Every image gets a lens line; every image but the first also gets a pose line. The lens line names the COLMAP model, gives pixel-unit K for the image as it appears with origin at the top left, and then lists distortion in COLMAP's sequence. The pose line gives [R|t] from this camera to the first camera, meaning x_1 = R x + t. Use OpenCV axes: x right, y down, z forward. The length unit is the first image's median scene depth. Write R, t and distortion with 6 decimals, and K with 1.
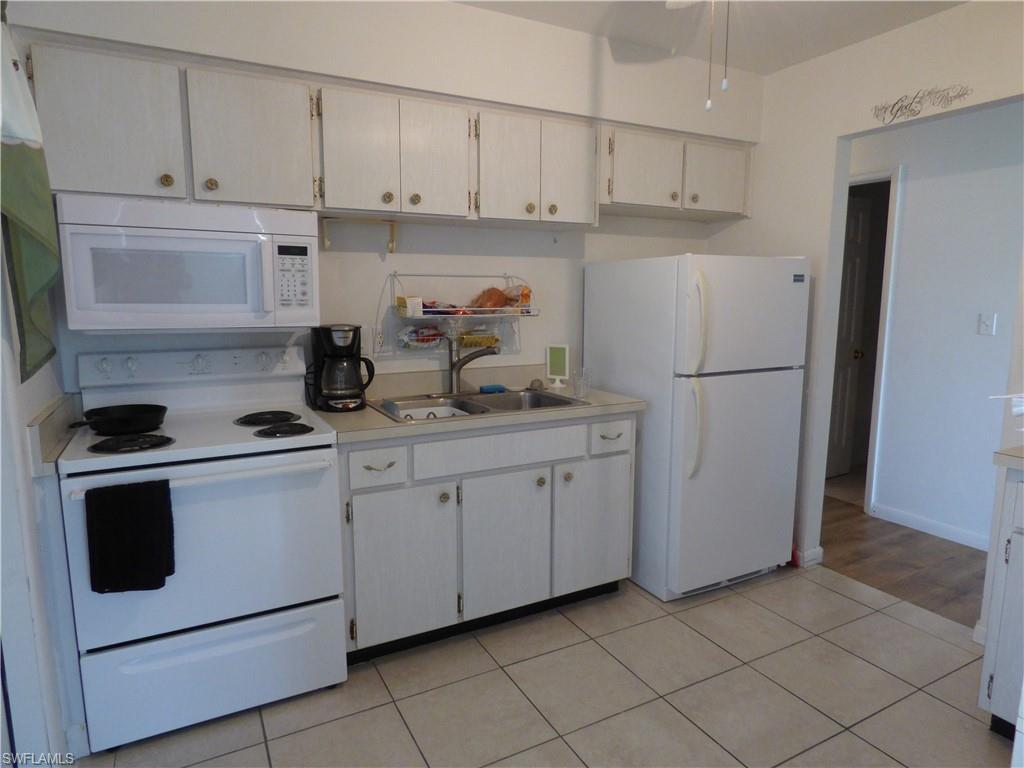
lens RADIAL K [[625.0, 0, 512.7], [0, 625.0, 382.5], [0, 0, 1]] dist [-0.006124, -0.004495]
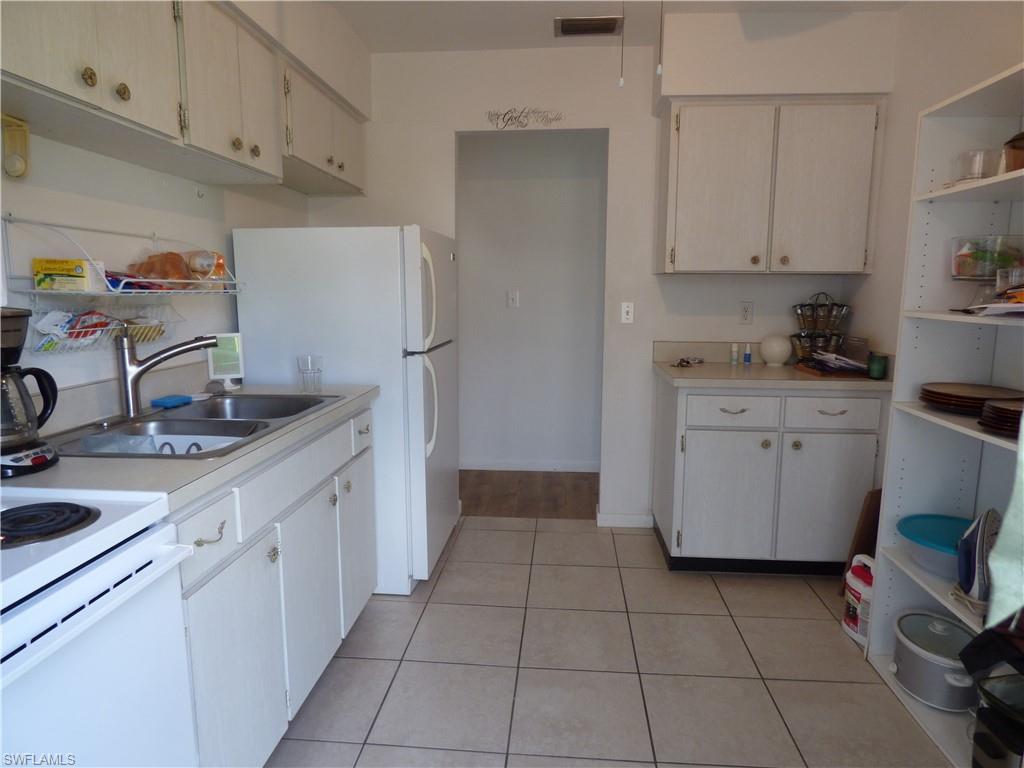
lens RADIAL K [[625.0, 0, 518.0], [0, 625.0, 384.2], [0, 0, 1]] dist [-0.006124, -0.004495]
pose [[0.545454, -0.125447, 0.828699, -0.437725], [0.118209, 0.990367, 0.072114, -0.014380], [-0.829763, 0.058625, 0.555029, 0.342788]]
